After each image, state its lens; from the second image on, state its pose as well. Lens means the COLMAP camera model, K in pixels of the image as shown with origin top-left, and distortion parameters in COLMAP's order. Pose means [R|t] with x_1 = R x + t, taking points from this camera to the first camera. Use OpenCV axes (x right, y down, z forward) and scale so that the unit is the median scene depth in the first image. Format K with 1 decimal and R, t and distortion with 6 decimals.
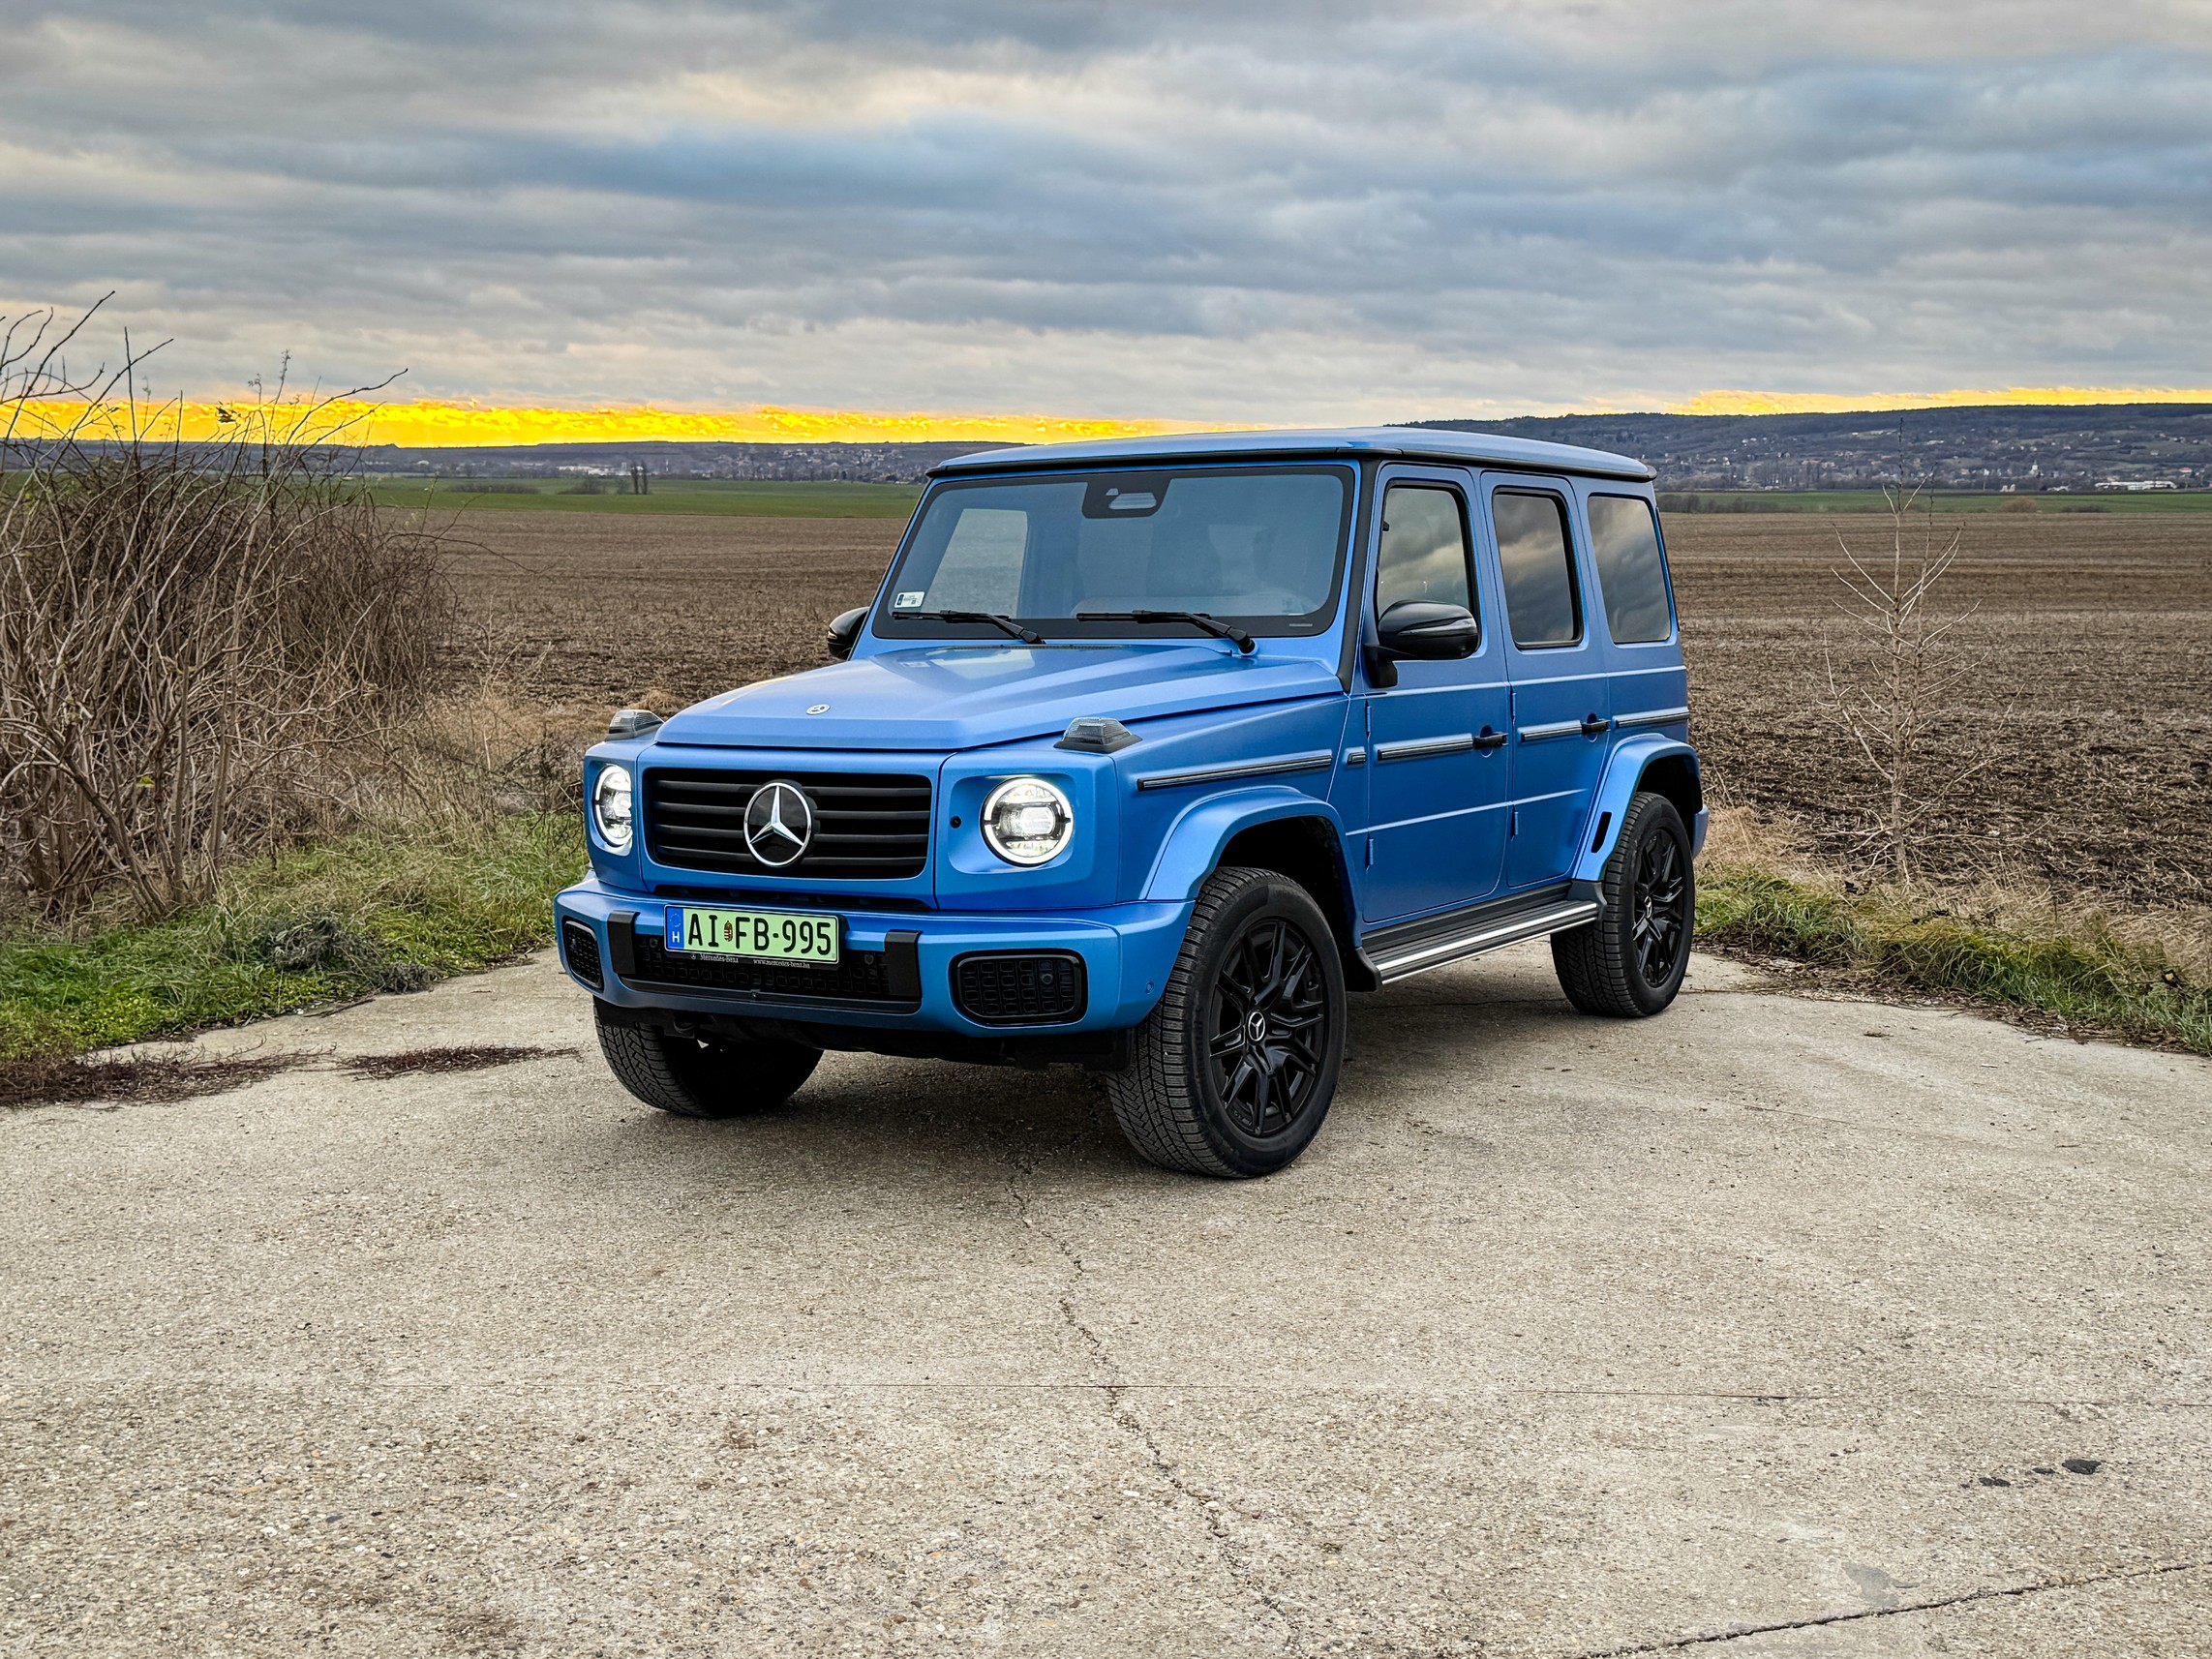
lens RADIAL K [[2573.6, 0, 1106.0], [0, 2573.6, 829.5], [0, 0, 1]] dist [0.215028, -0.512695]
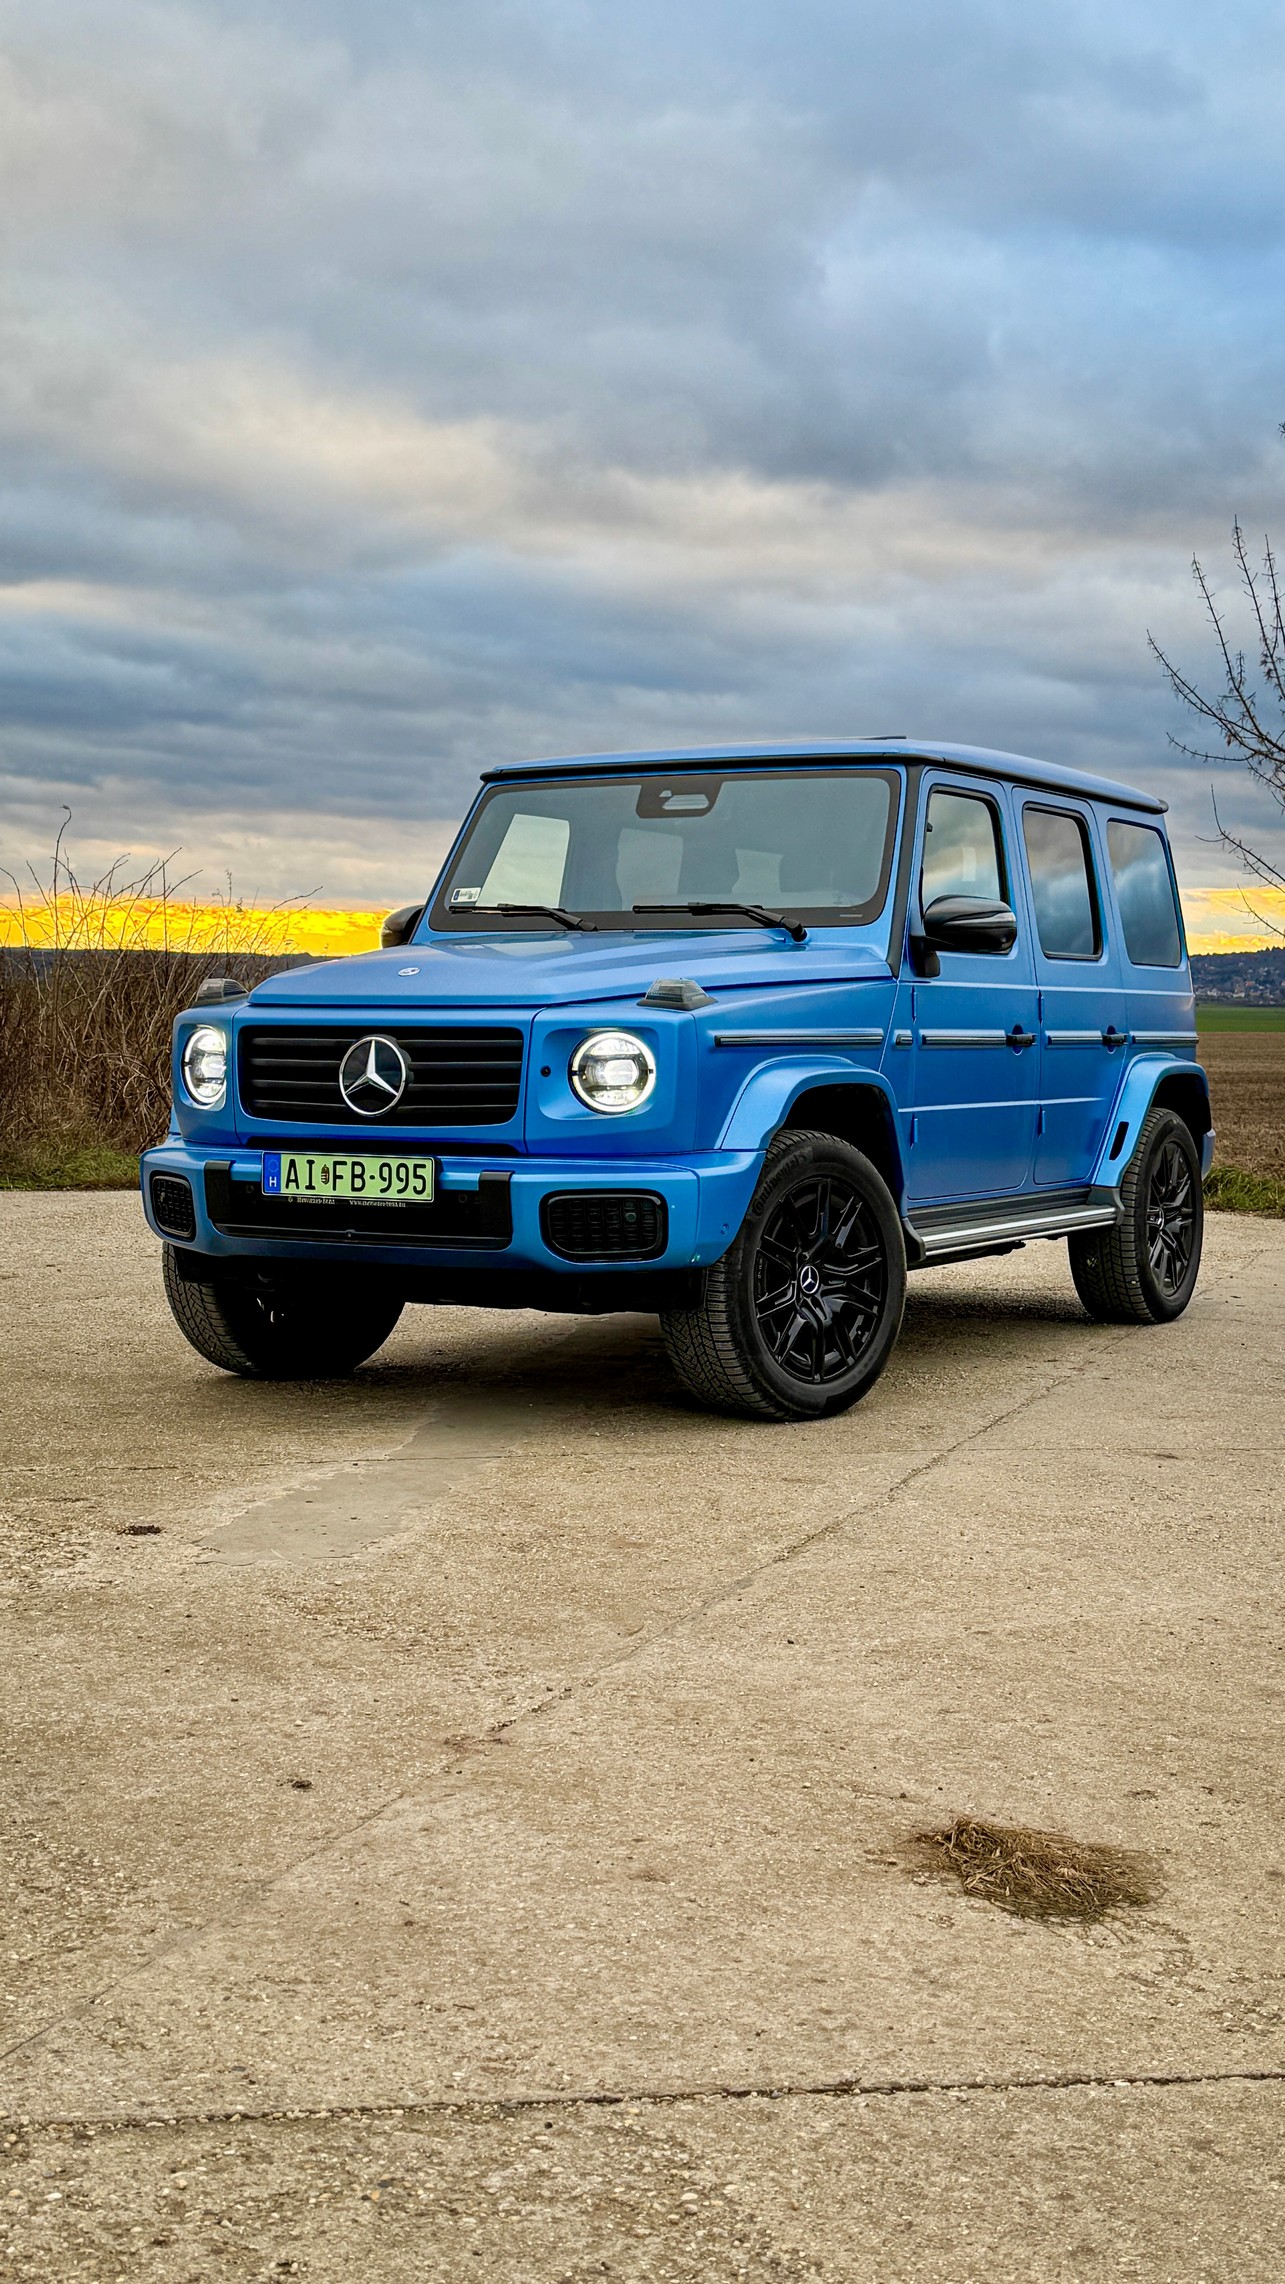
lens RADIAL K [[2774.2, 0, 642.5], [0, 2774.2, 1142.0], [0, 0, 1]] dist [0.195009, 0.009869]
pose [[0.998902, 0.016675, 0.043770, -0.065897], [-0.014657, 0.998833, -0.046012, 0.076150], [-0.044486, 0.045320, 0.997982, -0.144533]]
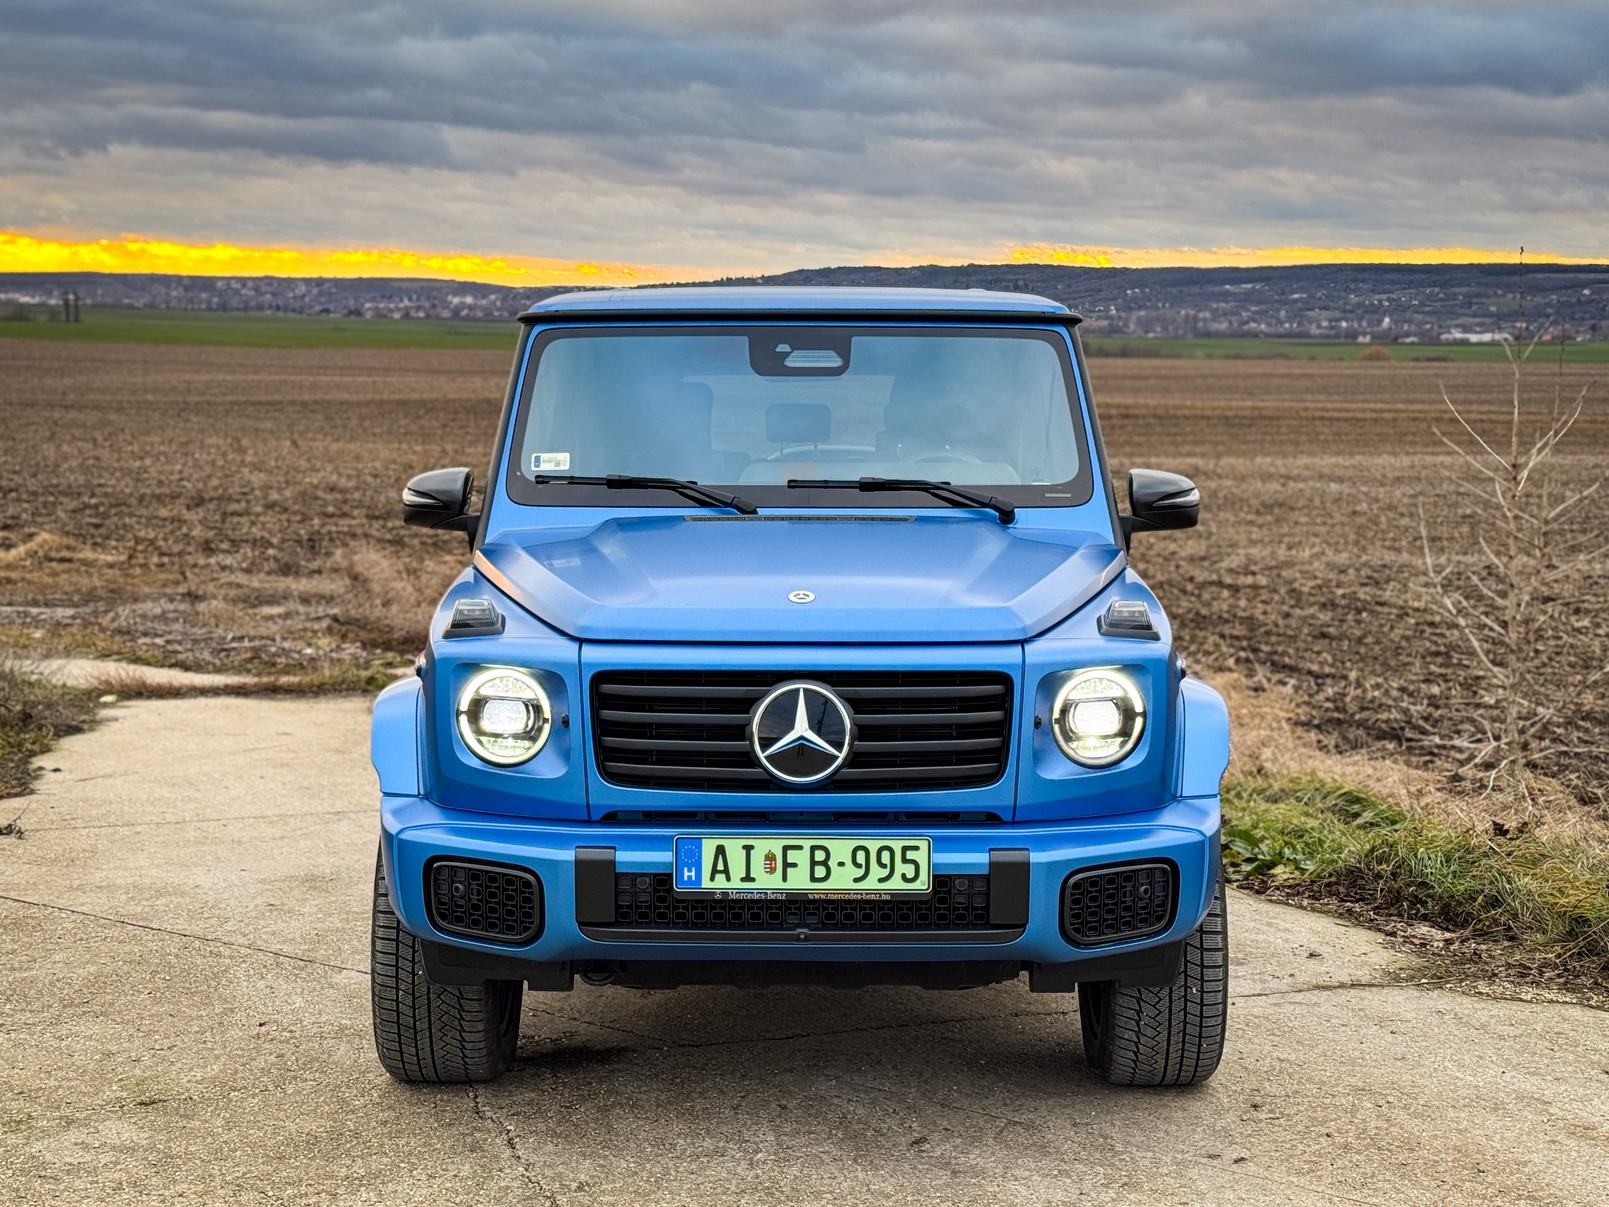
lens RADIAL K [[2473.8, 0, 804.5], [0, 2473.8, 603.5], [0, 0, 1]] dist [0.157893, -0.103142]
pose [[0.855257, -0.021120, 0.517773, -0.551748], [0.031962, 0.999417, -0.012028, -0.035129], [-0.517217, 0.026836, 0.855434, 0.296216]]
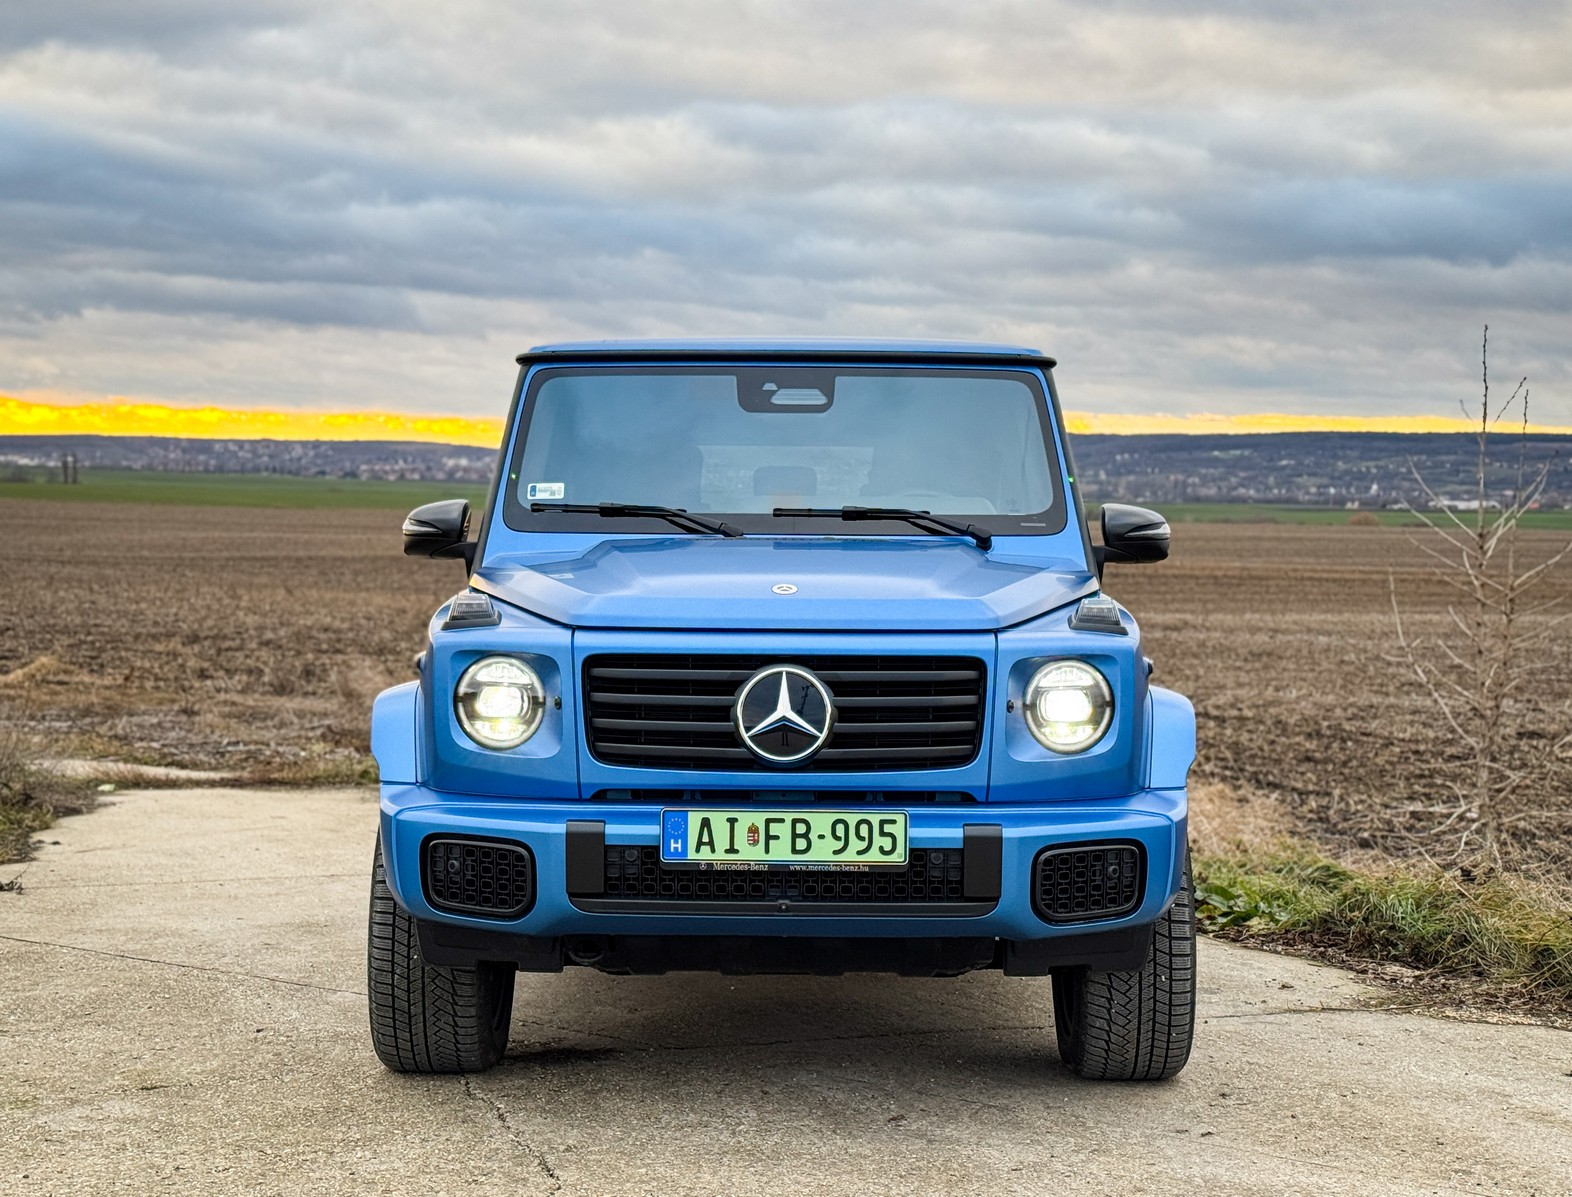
lens RADIAL K [[2473.8, 0, 786.0], [0, 2473.8, 598.5], [0, 0, 1]] dist [0.154750, -0.078381]
pose [[0.857196, 0.017752, 0.514685, -0.570077], [0.027182, 0.996453, -0.079639, 0.026397], [-0.514273, 0.082257, 0.853673, 0.264187]]
